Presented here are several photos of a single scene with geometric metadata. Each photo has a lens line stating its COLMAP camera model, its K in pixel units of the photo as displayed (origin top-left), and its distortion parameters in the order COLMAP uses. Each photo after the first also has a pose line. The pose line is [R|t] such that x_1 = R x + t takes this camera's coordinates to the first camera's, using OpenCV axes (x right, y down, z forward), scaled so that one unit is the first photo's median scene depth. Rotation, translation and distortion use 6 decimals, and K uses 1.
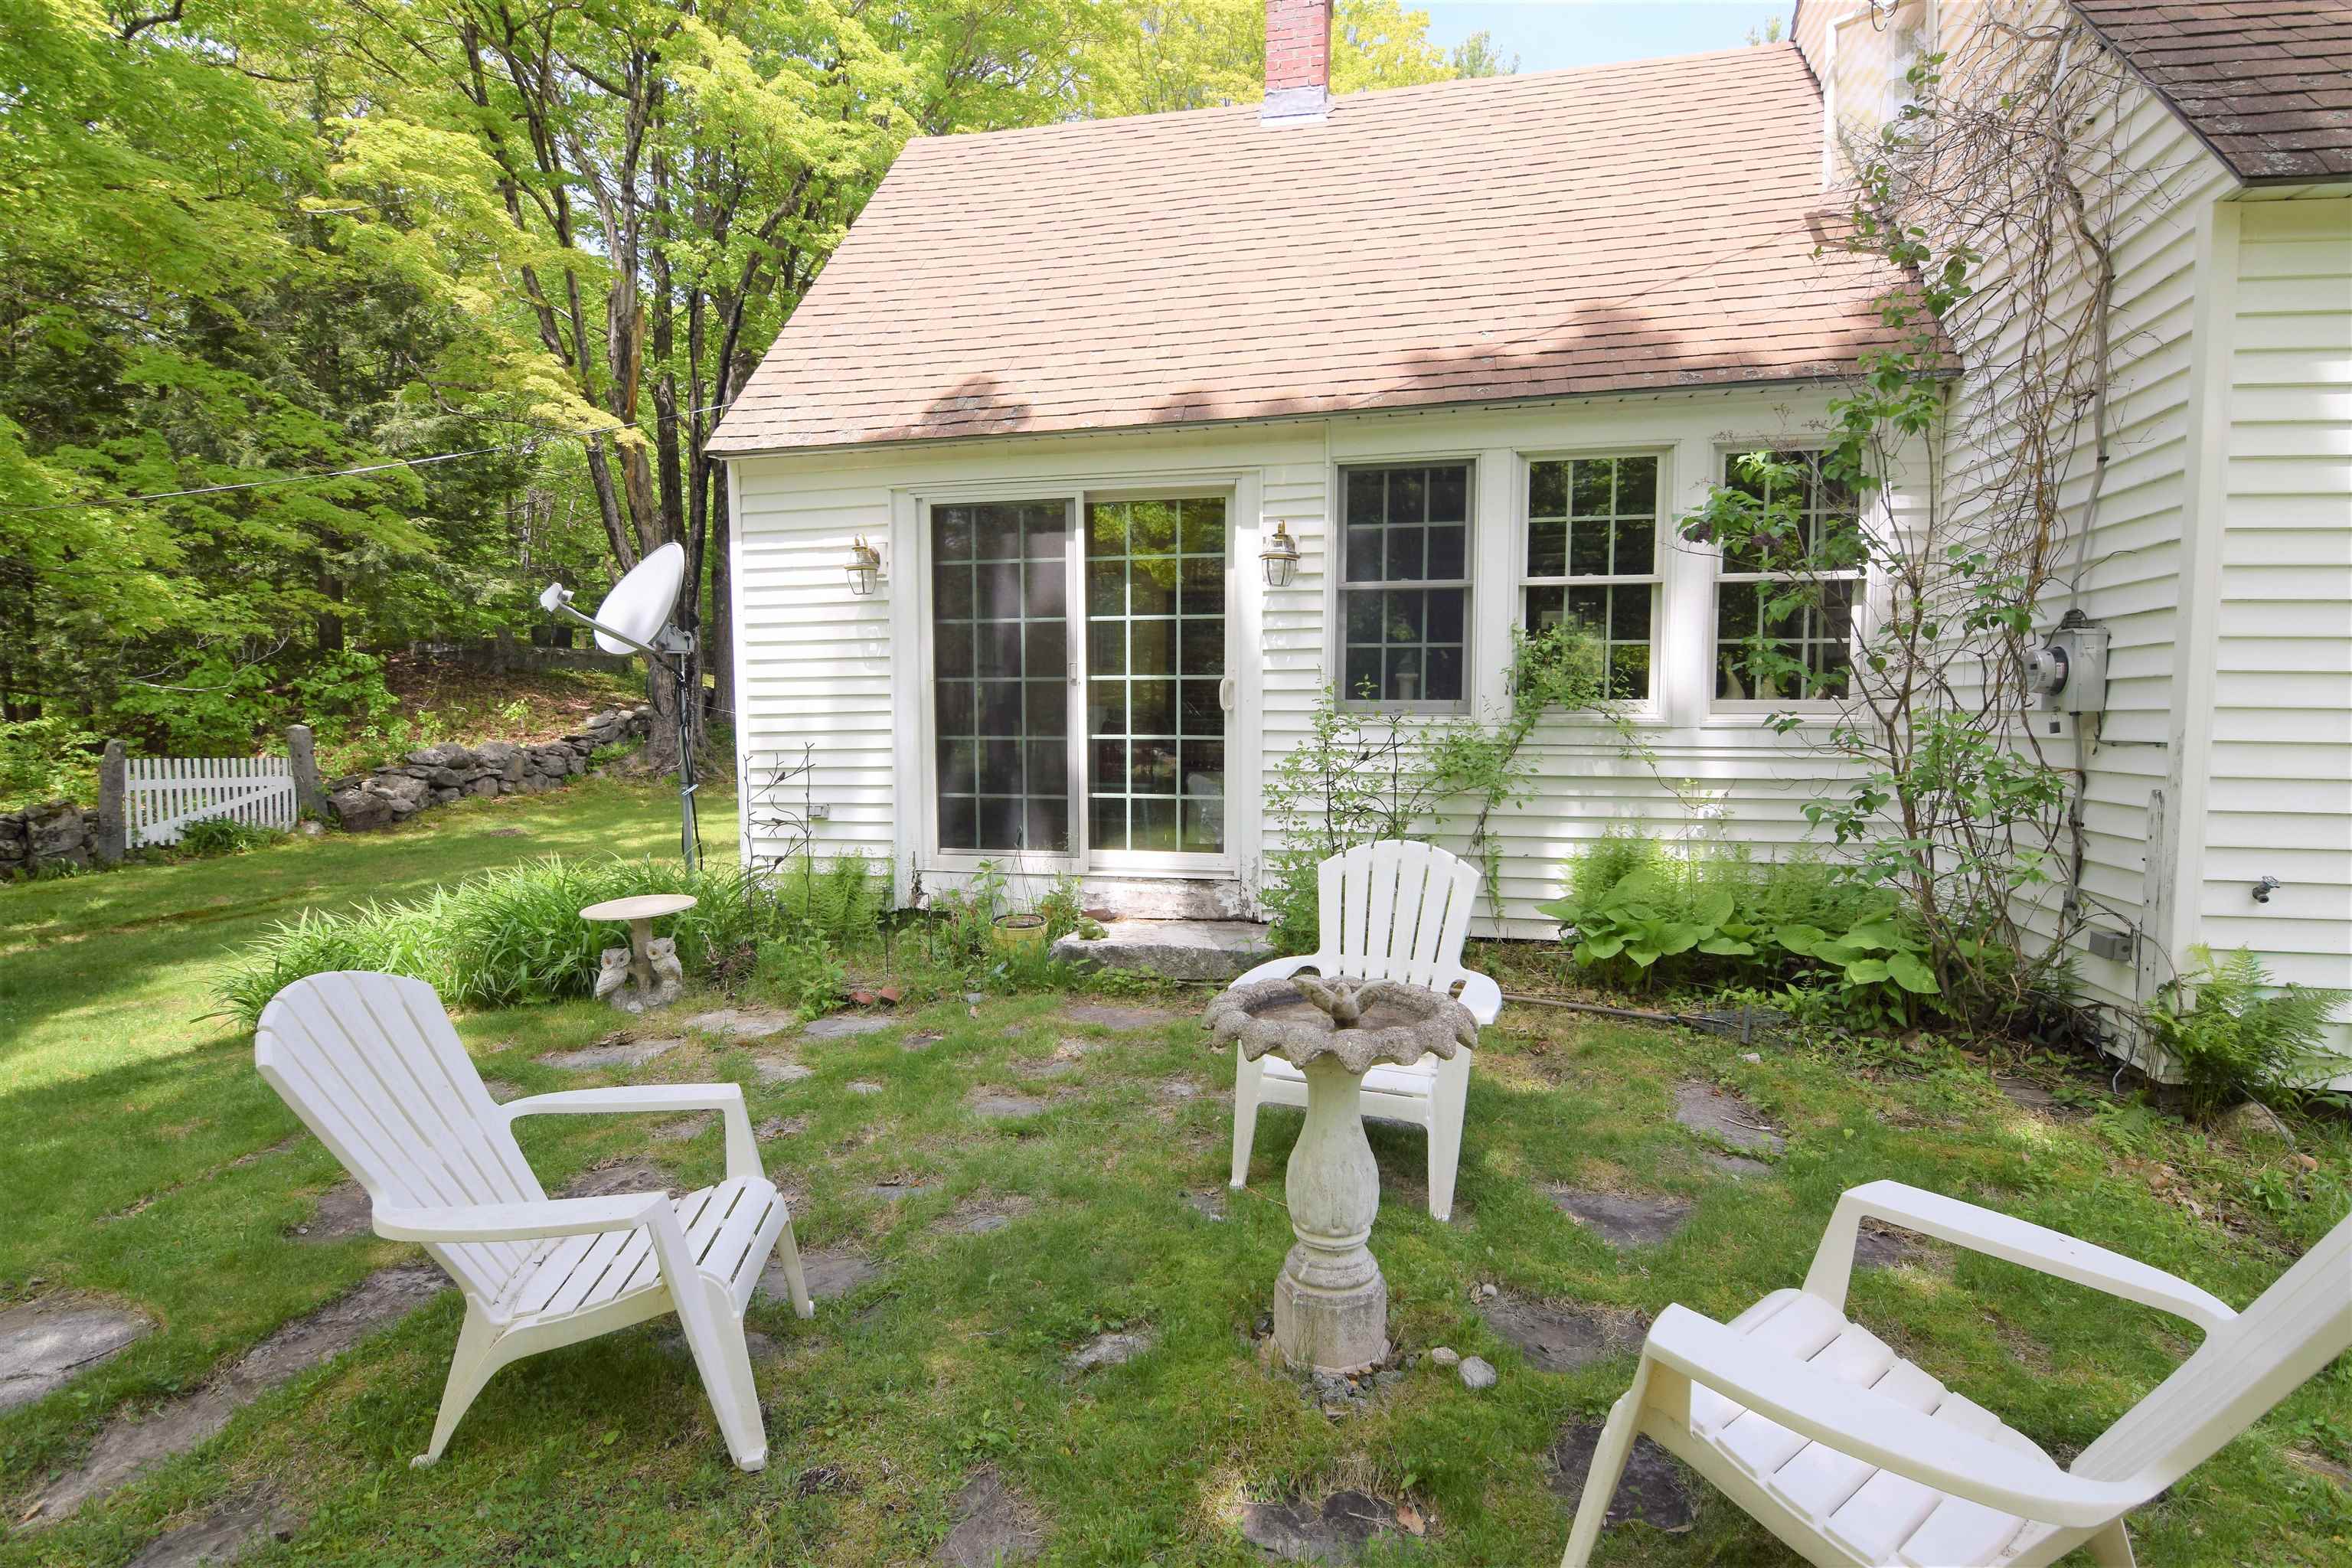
lens RADIAL K [[1083.8, 0, 1178.9], [0, 1083.8, 800.7], [0, 0, 1]] dist [-0.016569, -0.008929]
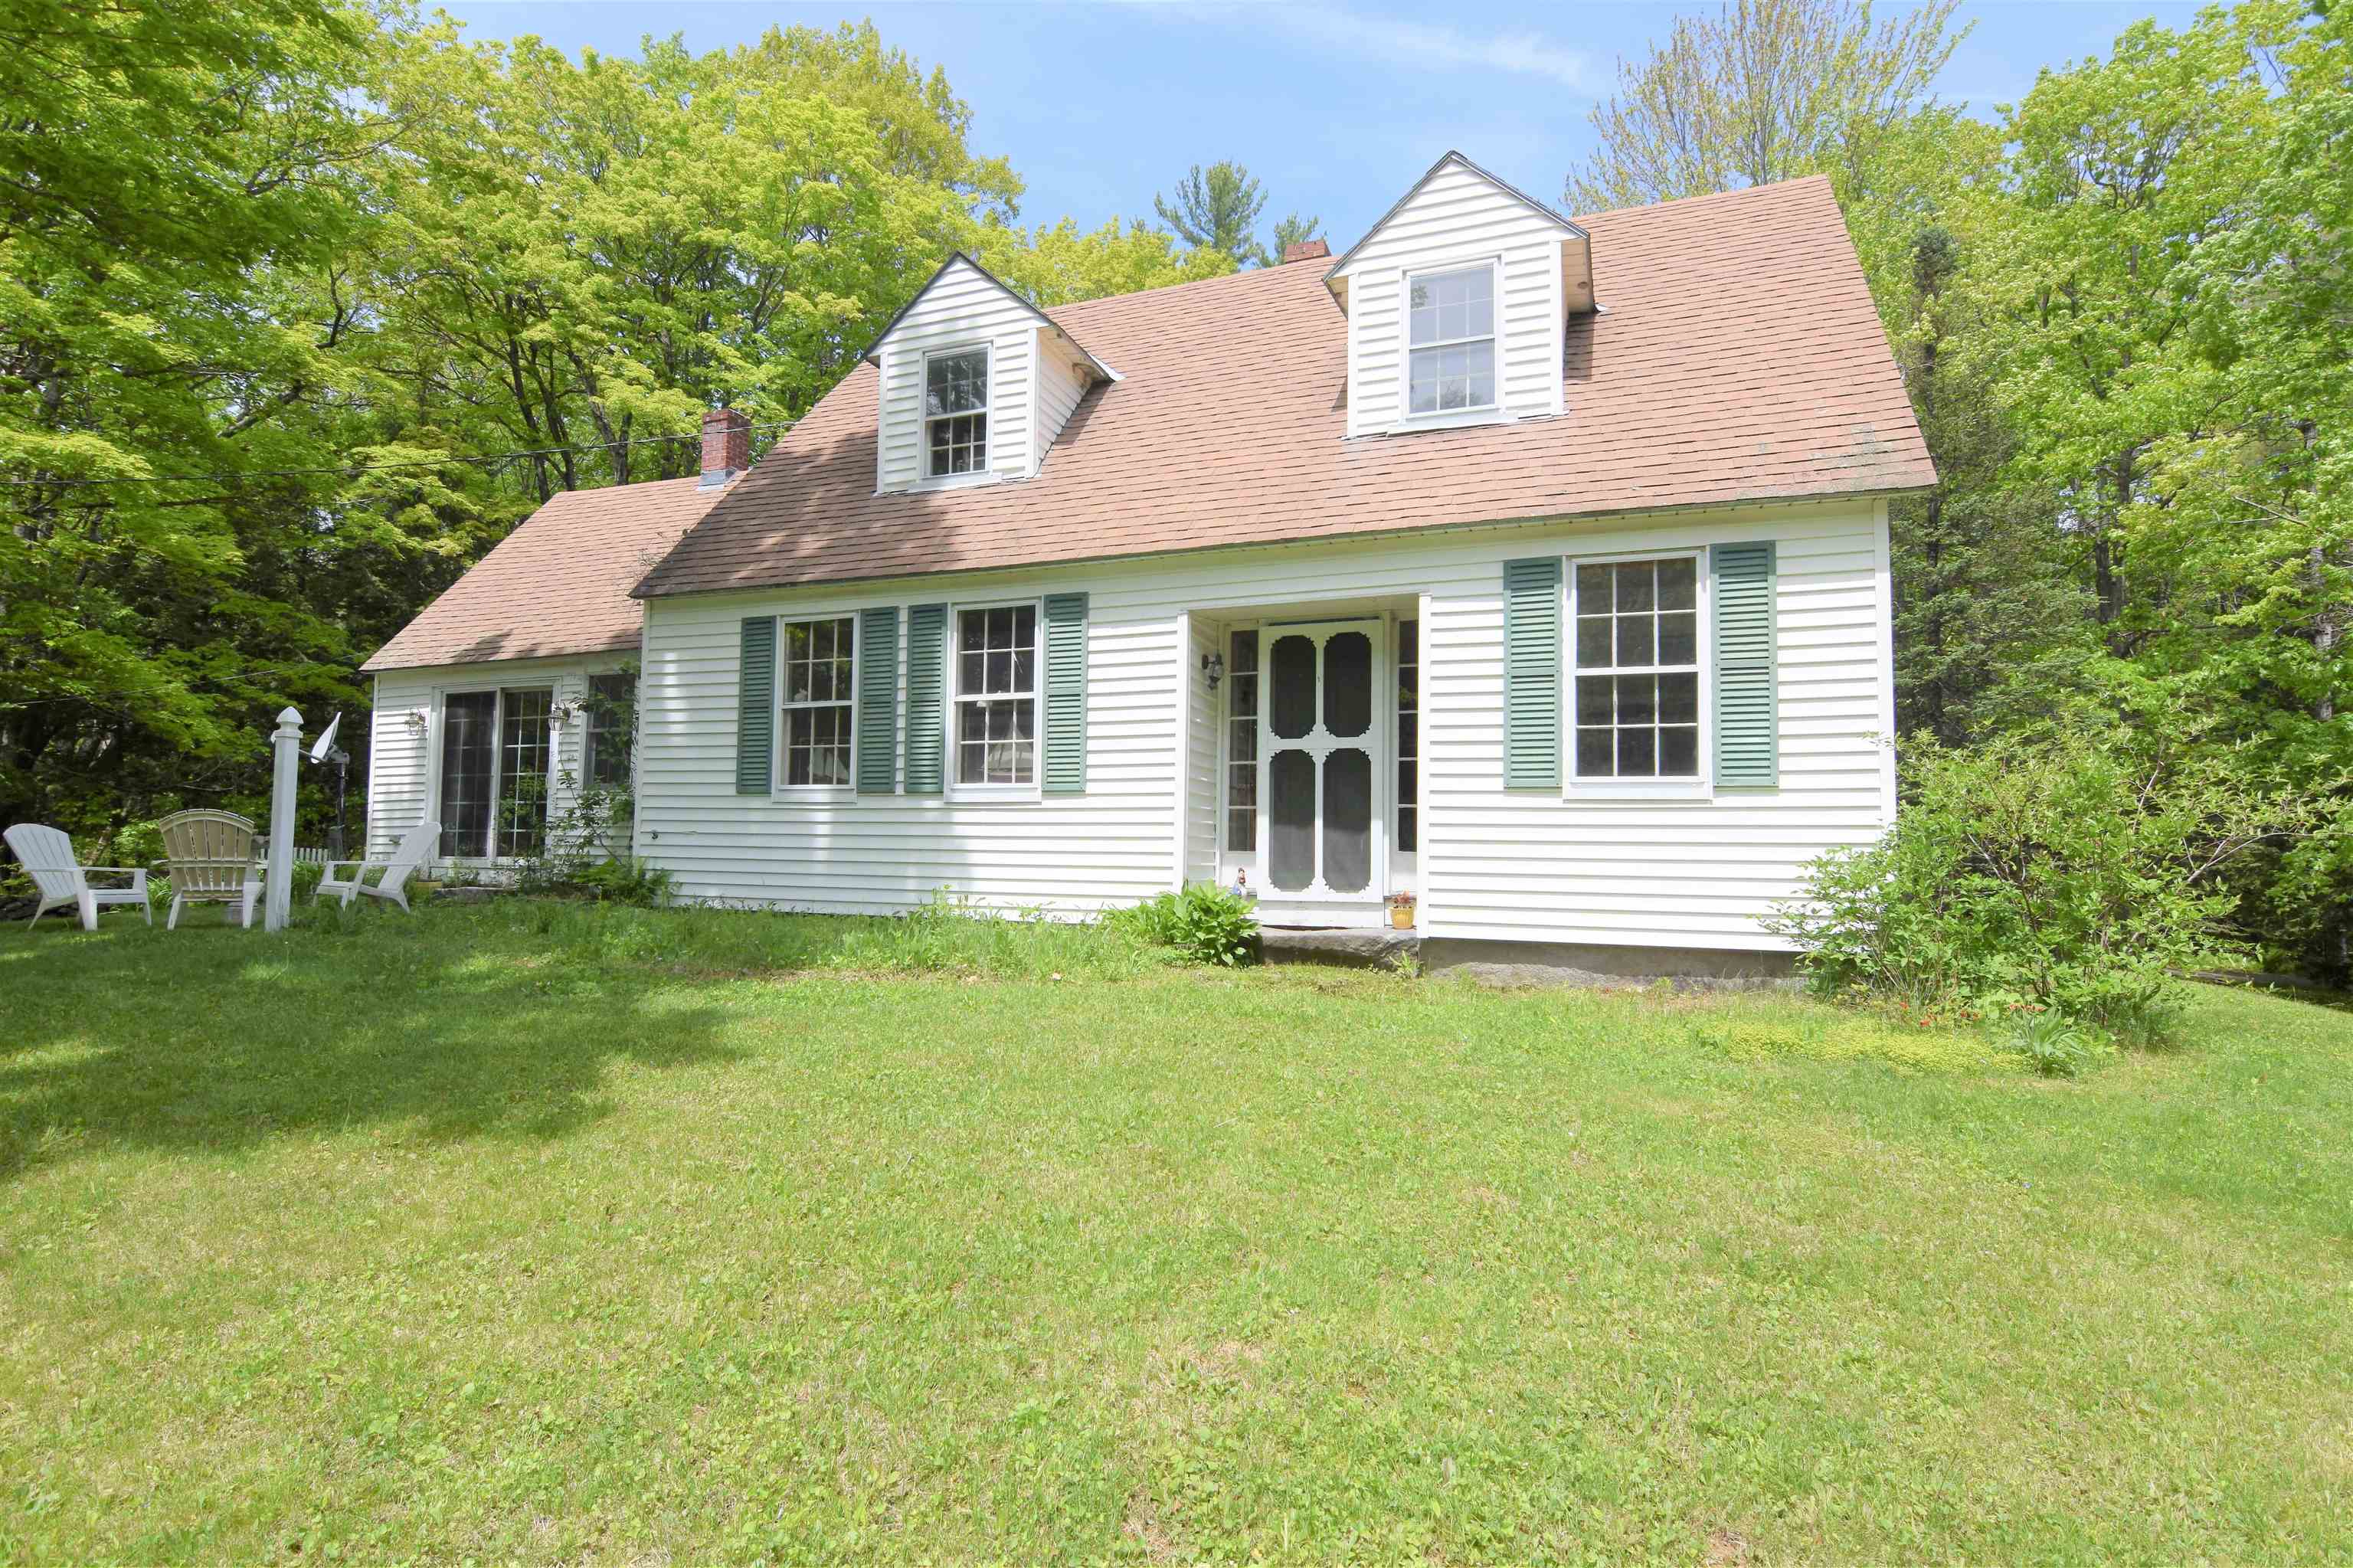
lens RADIAL K [[1084.3, 0, 1179.4], [0, 1084.3, 800.7], [0, 0, 1]] dist [-0.016569, -0.008929]
pose [[0.993047, -0.001162, -0.117709, 1.507721], [-0.012372, 0.993383, -0.114179, 0.167222], [0.117063, 0.114842, 0.986462, -0.936258]]
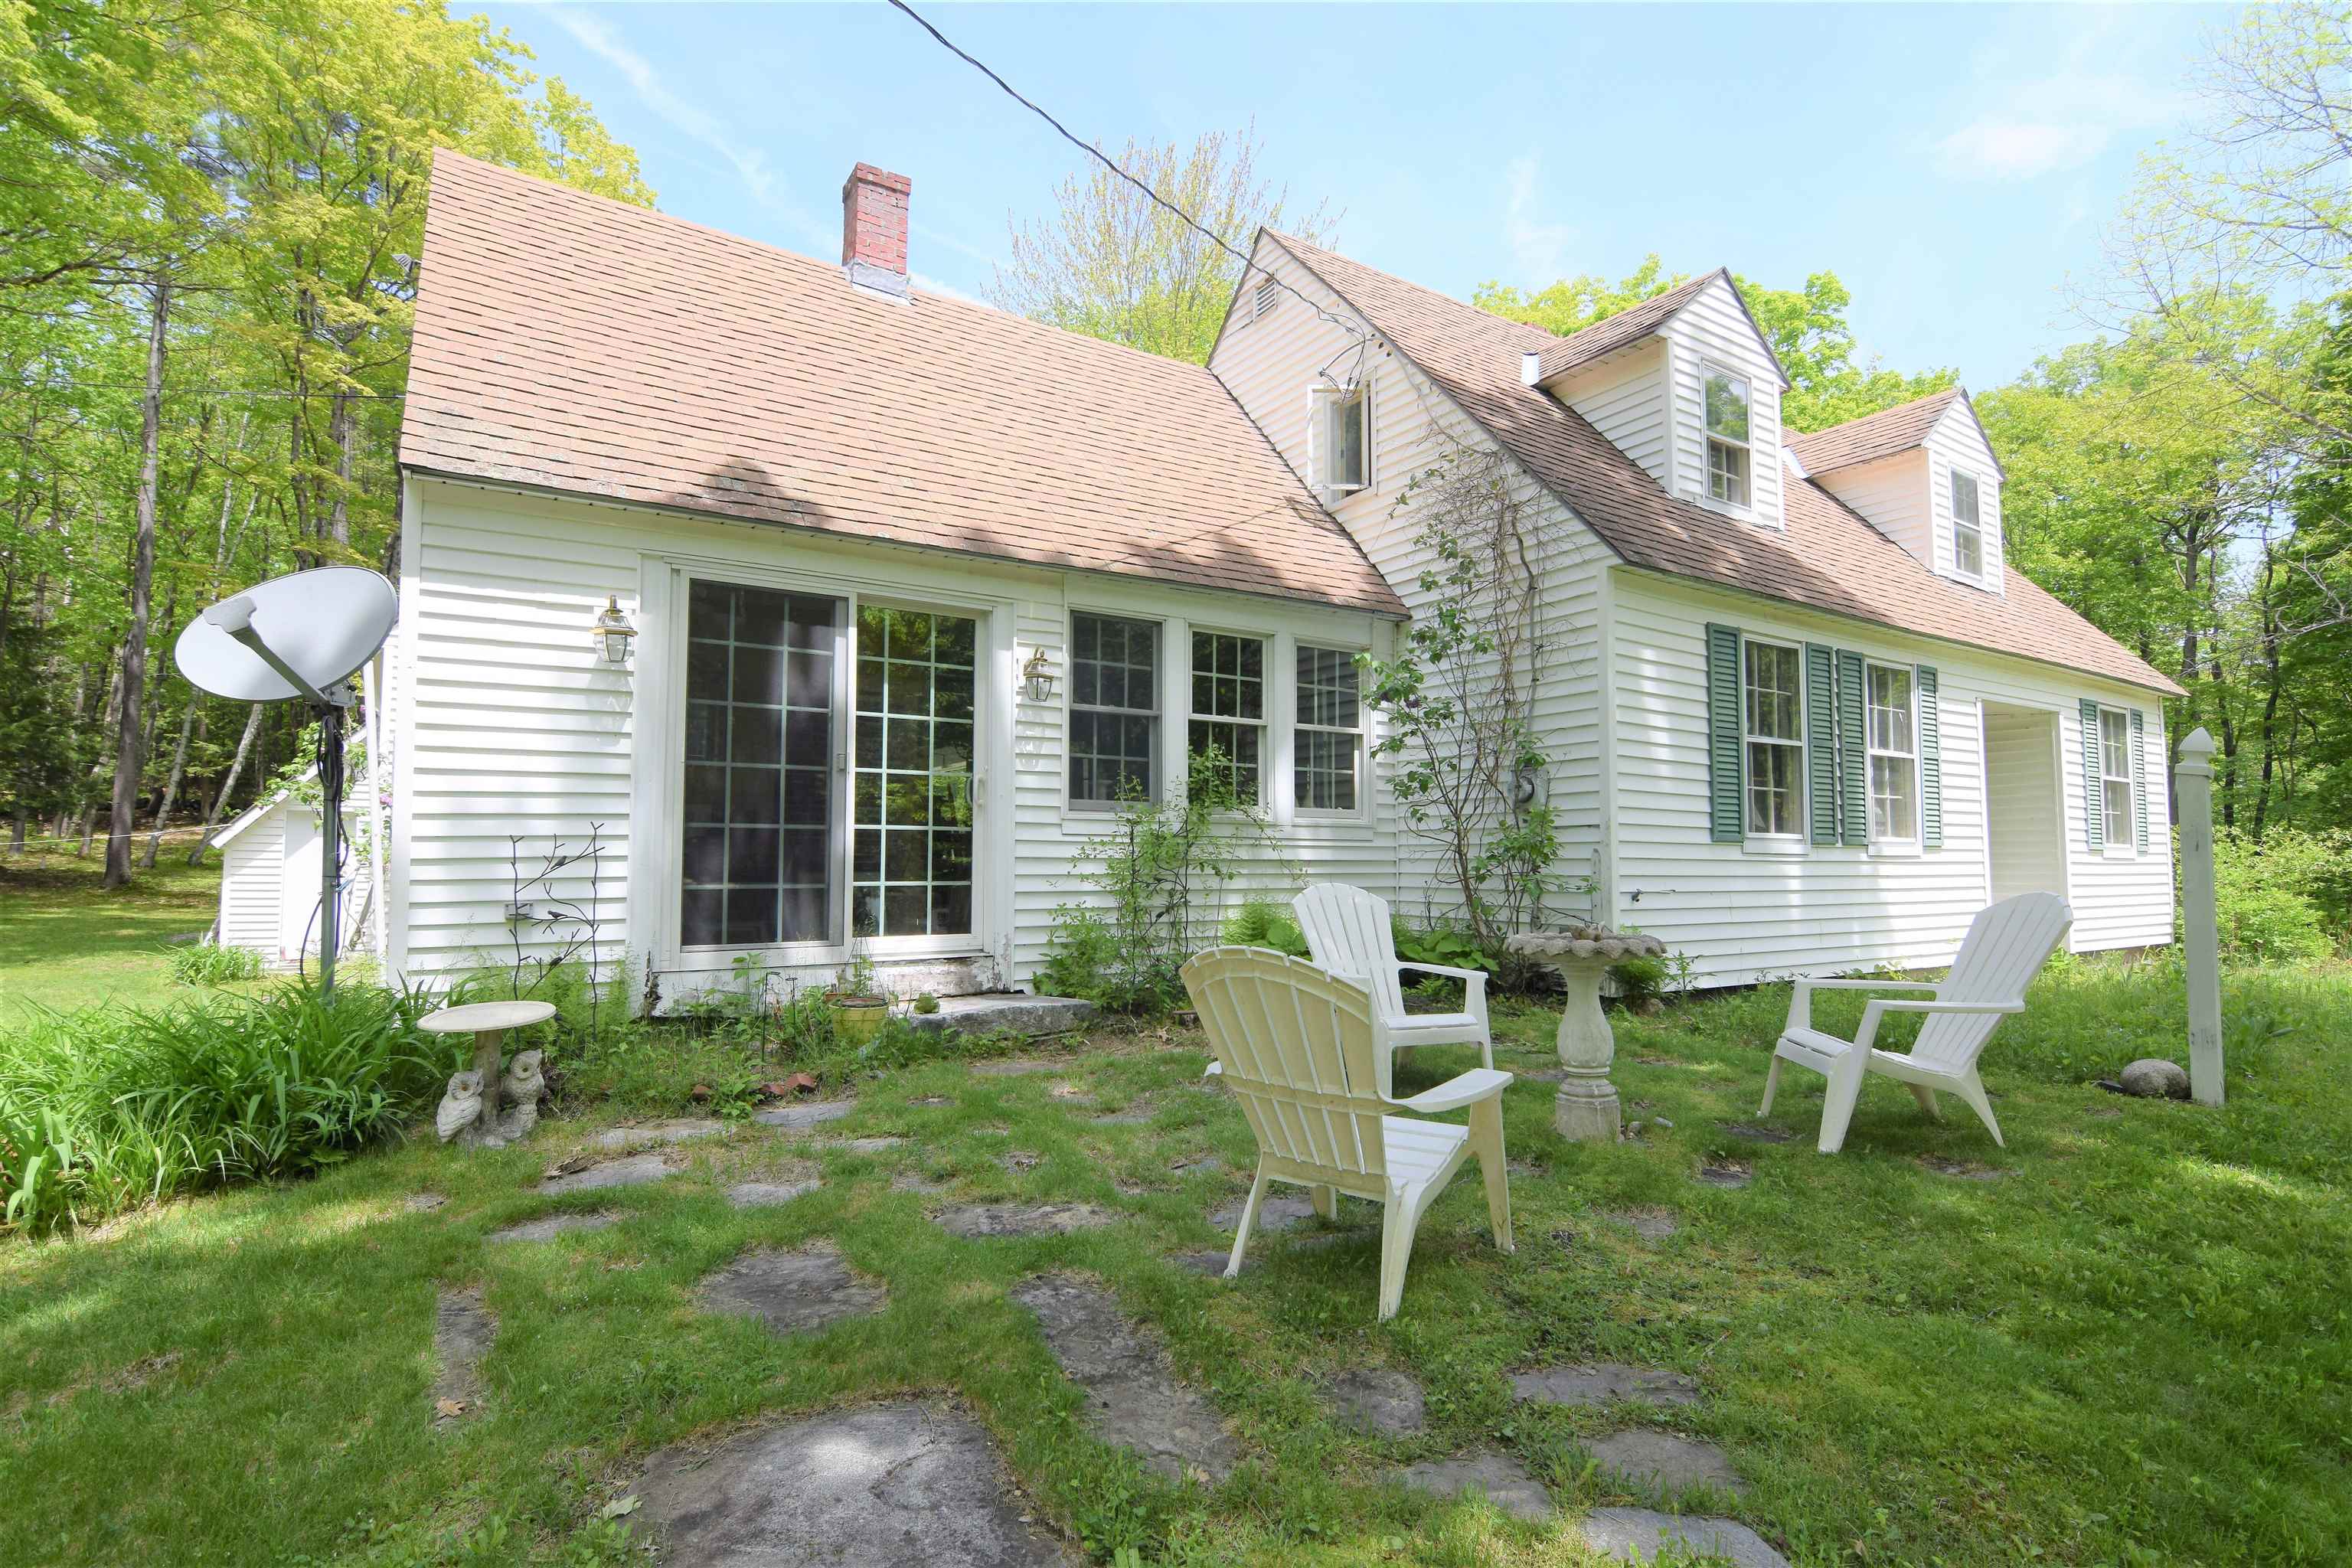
lens RADIAL K [[1083.8, 0, 1178.9], [0, 1083.8, 800.7], [0, 0, 1]] dist [-0.016569, -0.008929]
pose [[0.716396, 0.038036, 0.696657, -0.589479], [0.051372, 0.992927, -0.107040, 0.043673], [-0.695800, 0.112472, 0.709374, 0.056440]]
